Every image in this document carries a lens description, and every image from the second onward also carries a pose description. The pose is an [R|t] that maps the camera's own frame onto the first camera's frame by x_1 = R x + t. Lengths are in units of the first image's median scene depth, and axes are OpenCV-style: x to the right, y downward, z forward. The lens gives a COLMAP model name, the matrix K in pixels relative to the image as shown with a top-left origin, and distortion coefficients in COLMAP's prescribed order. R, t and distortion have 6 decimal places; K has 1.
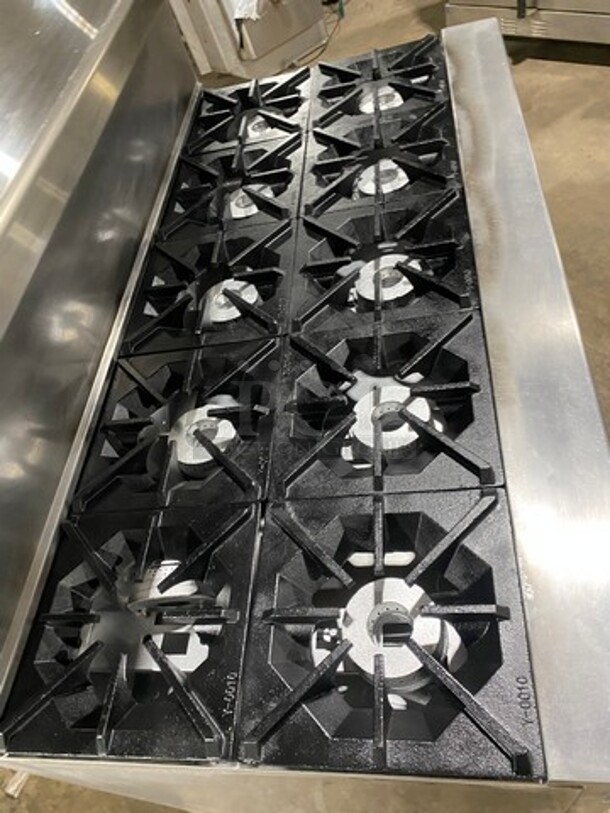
lens RADIAL K [[616.7, 0, 305.0], [0, 616.7, 406.5], [0, 0, 1]] dist [0.001045, 0.004016]
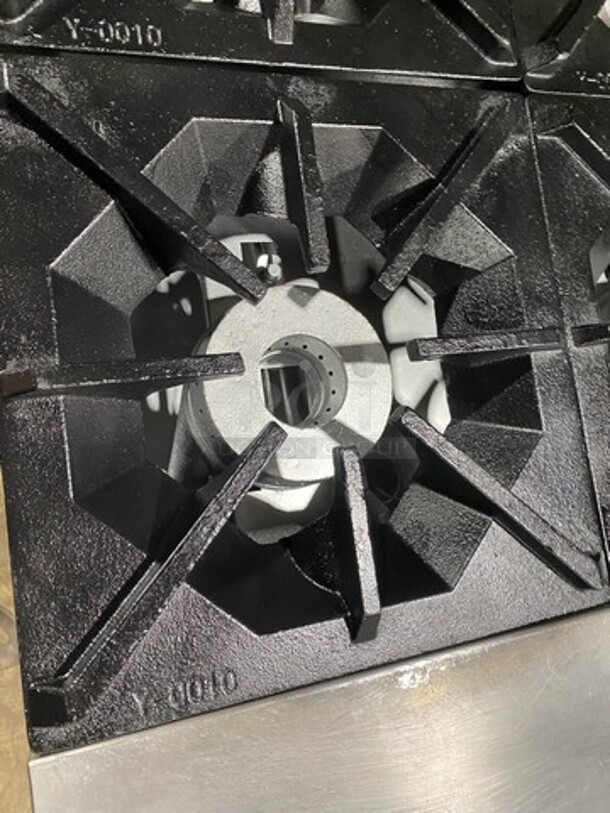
lens RADIAL K [[616.7, 0, 305.0], [0, 616.7, 406.5], [0, 0, 1]] dist [0.001045, 0.004016]
pose [[0.116446, 0.974768, 0.190440, 0.064915], [-0.952570, 0.055330, 0.299247, 0.208461], [0.281159, -0.216253, 0.934978, 0.539135]]
